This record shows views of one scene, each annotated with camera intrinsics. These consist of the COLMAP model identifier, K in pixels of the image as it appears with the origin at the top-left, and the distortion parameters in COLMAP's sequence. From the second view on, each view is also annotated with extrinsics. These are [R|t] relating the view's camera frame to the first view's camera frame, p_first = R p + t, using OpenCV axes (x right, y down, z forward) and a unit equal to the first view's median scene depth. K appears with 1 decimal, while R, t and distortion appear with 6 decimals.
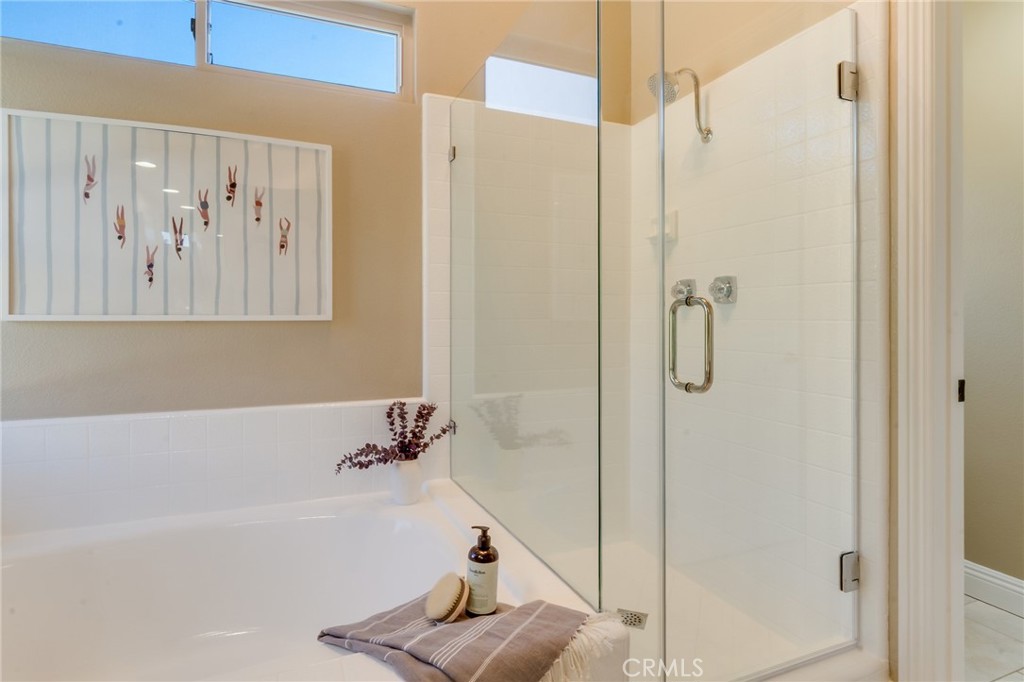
lens RADIAL K [[548.8, 0, 512.1], [0, 548.8, 316.8], [0, 0, 1]] dist [0.002273, -0.001036]
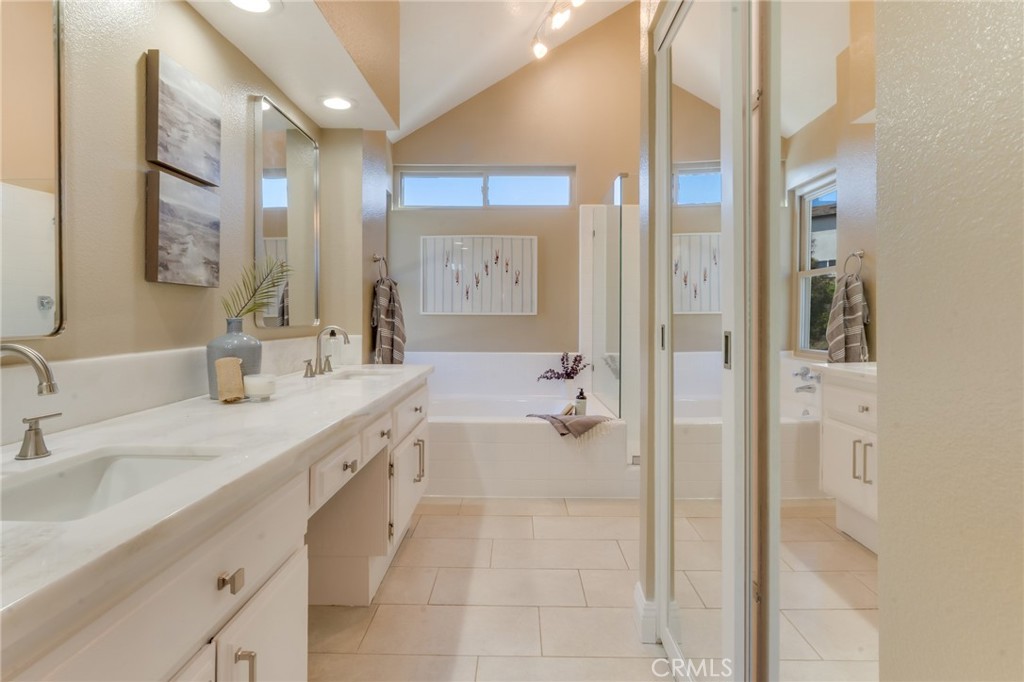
lens RADIAL K [[548.8, 0, 514.5], [0, 548.8, 316.9], [0, 0, 1]] dist [0.002273, -0.001036]
pose [[0.921262, 0.008560, -0.388849, 0.469000], [-0.005386, 0.999943, 0.009252, -0.006531], [0.388906, -0.006429, 0.921255, -1.121733]]
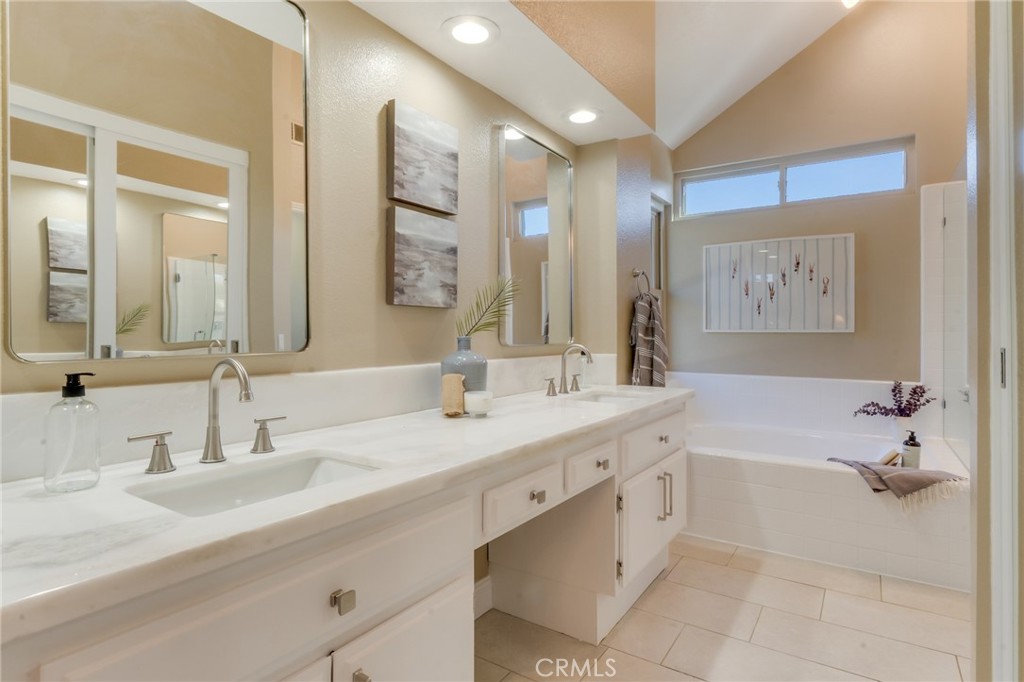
lens RADIAL K [[548.8, 0, 511.1], [0, 548.8, 330.7], [0, 0, 1]] dist [0.002273, -0.001036]
pose [[0.560848, 0.002753, -0.827914, 0.533016], [0.001016, 0.999991, 0.004013, -0.007944], [0.827918, -0.003092, 0.560841, -0.933779]]
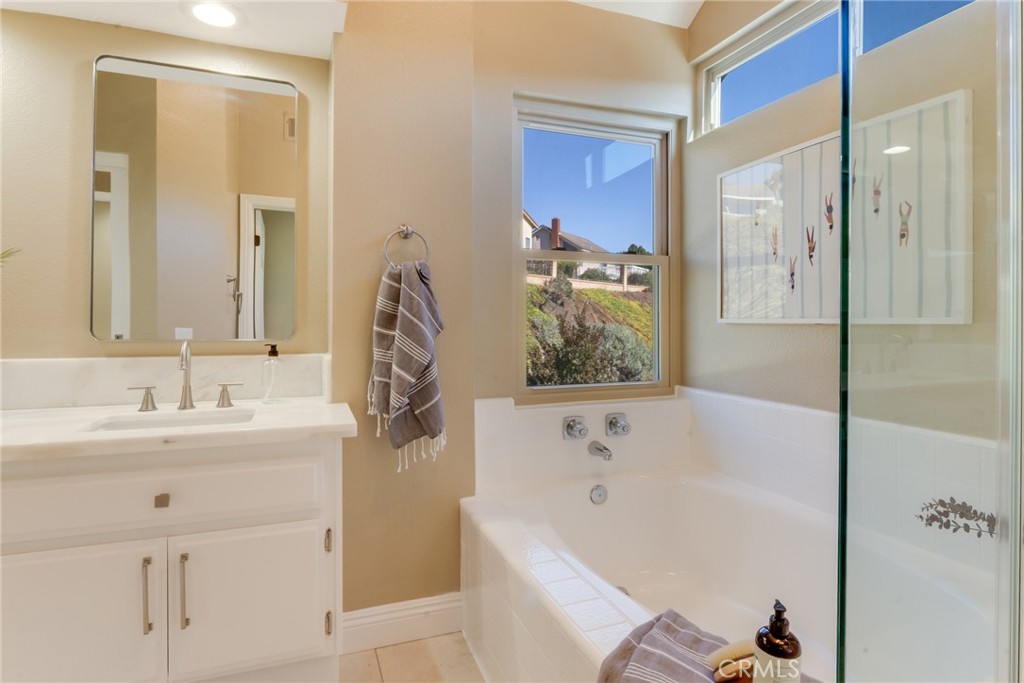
lens RADIAL K [[548.8, 0, 532.9], [0, 548.8, 322.2], [0, 0, 1]] dist [0.002273, -0.001036]
pose [[0.001696, 0.001146, -0.999998, 0.430919], [0.000793, 0.999999, 0.001148, 0.002856], [0.999998, -0.000795, 0.001695, 0.437814]]
